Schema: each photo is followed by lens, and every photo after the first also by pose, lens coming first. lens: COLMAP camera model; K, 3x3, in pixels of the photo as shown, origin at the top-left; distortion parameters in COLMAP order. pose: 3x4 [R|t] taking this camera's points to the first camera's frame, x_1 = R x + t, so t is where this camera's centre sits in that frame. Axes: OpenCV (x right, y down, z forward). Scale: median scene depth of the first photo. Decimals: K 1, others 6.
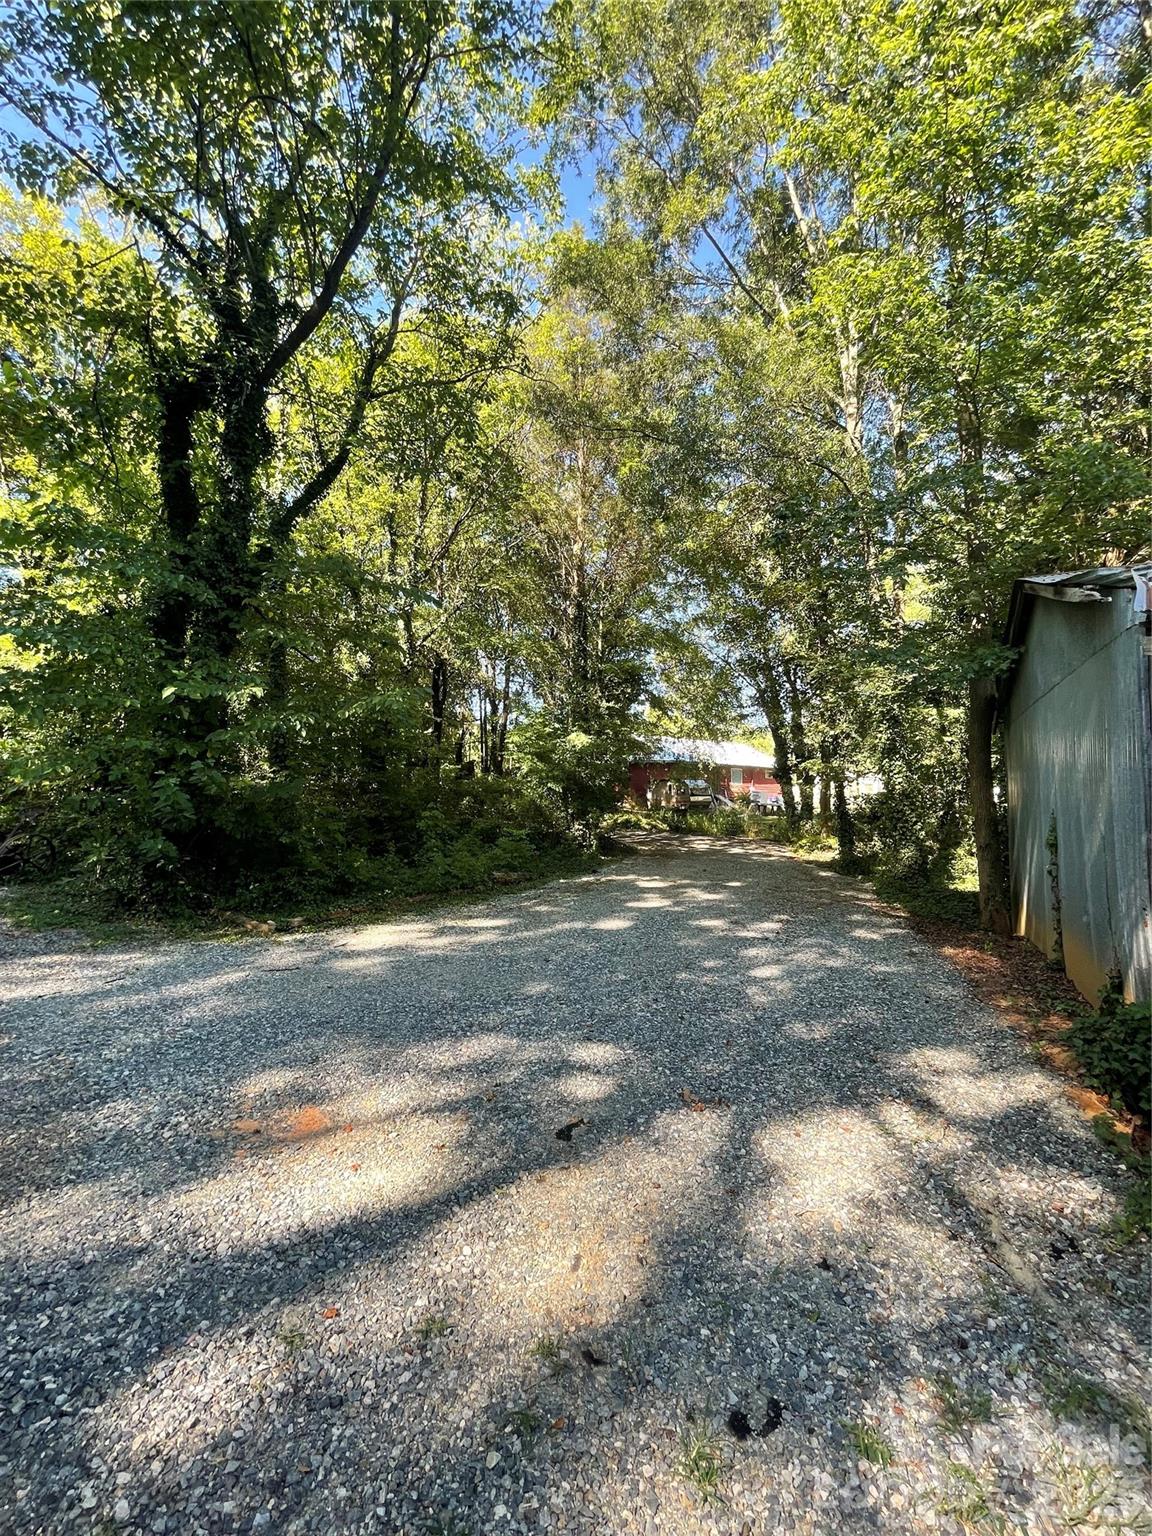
lens RADIAL K [[617.2, 0, 576.9], [0, 617.2, 764.6], [0, 0, 1]] dist [-0.004781, 0.000525]
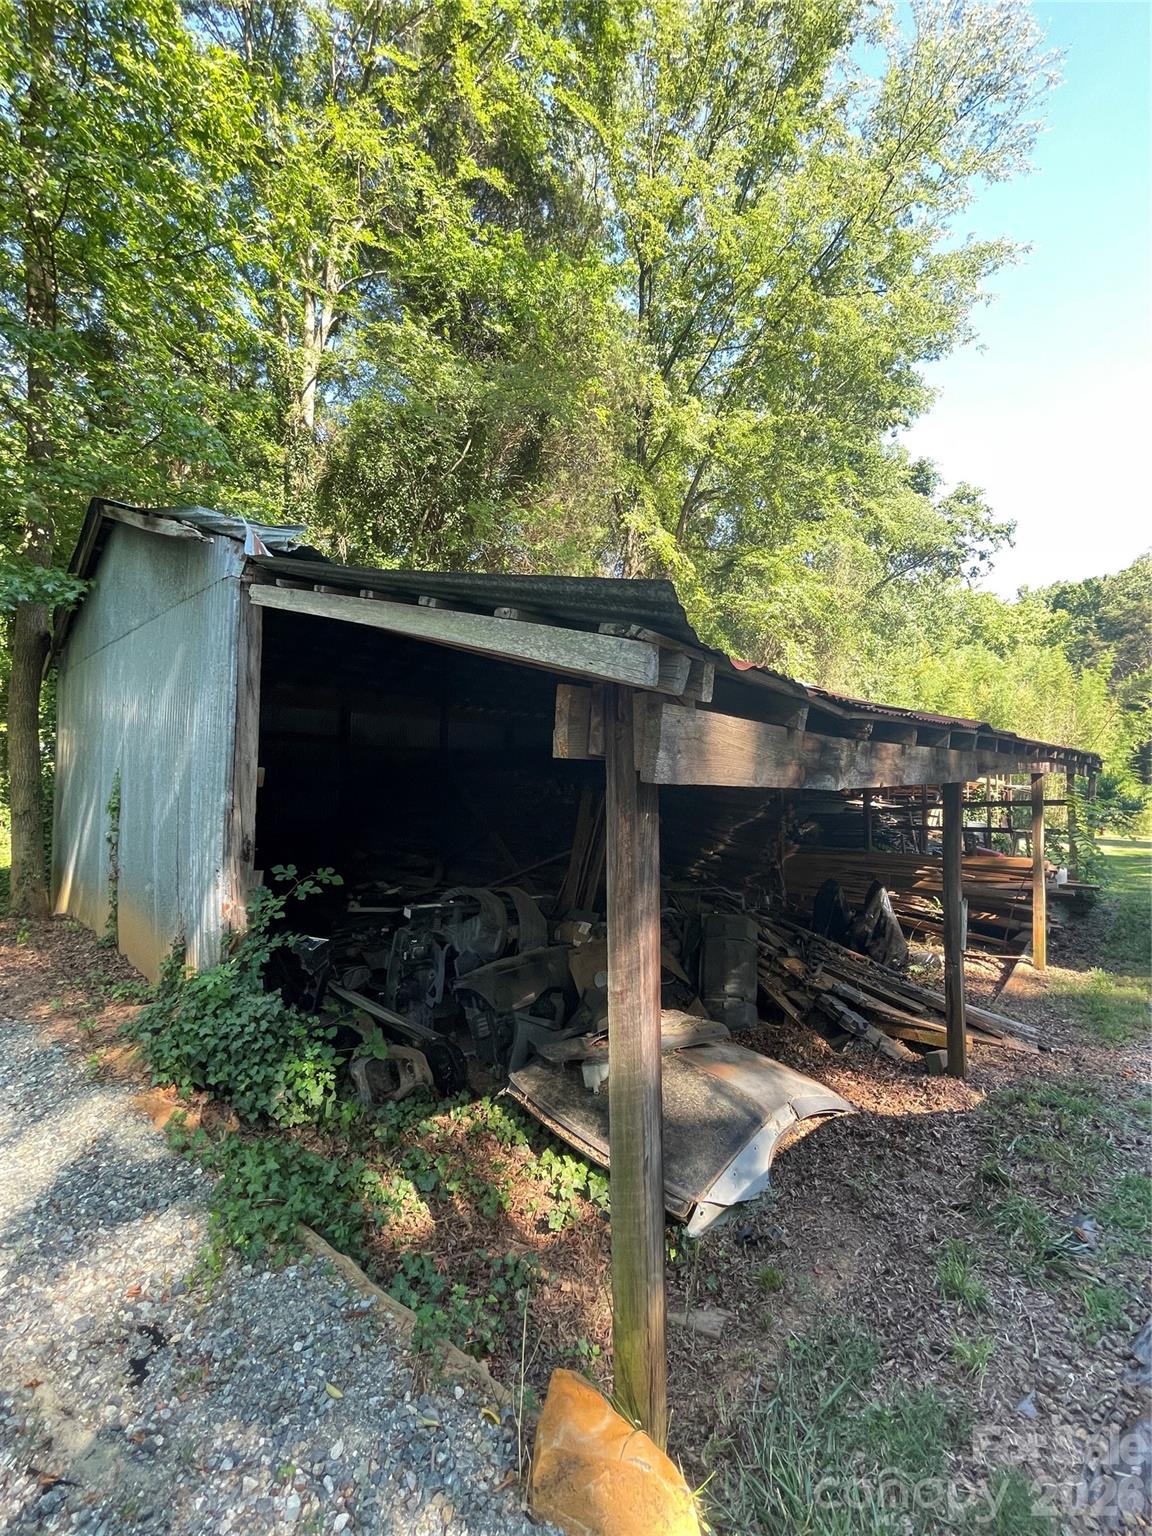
lens RADIAL K [[617.2, 0, 577.5], [0, 617.2, 763.4], [0, 0, 1]] dist [-0.004781, 0.000525]
pose [[0.241985, 0.016540, 0.970139, 0.088334], [-0.077852, 0.996962, 0.002421, 0.014034], [-0.967152, -0.076113, 0.242538, 0.176514]]
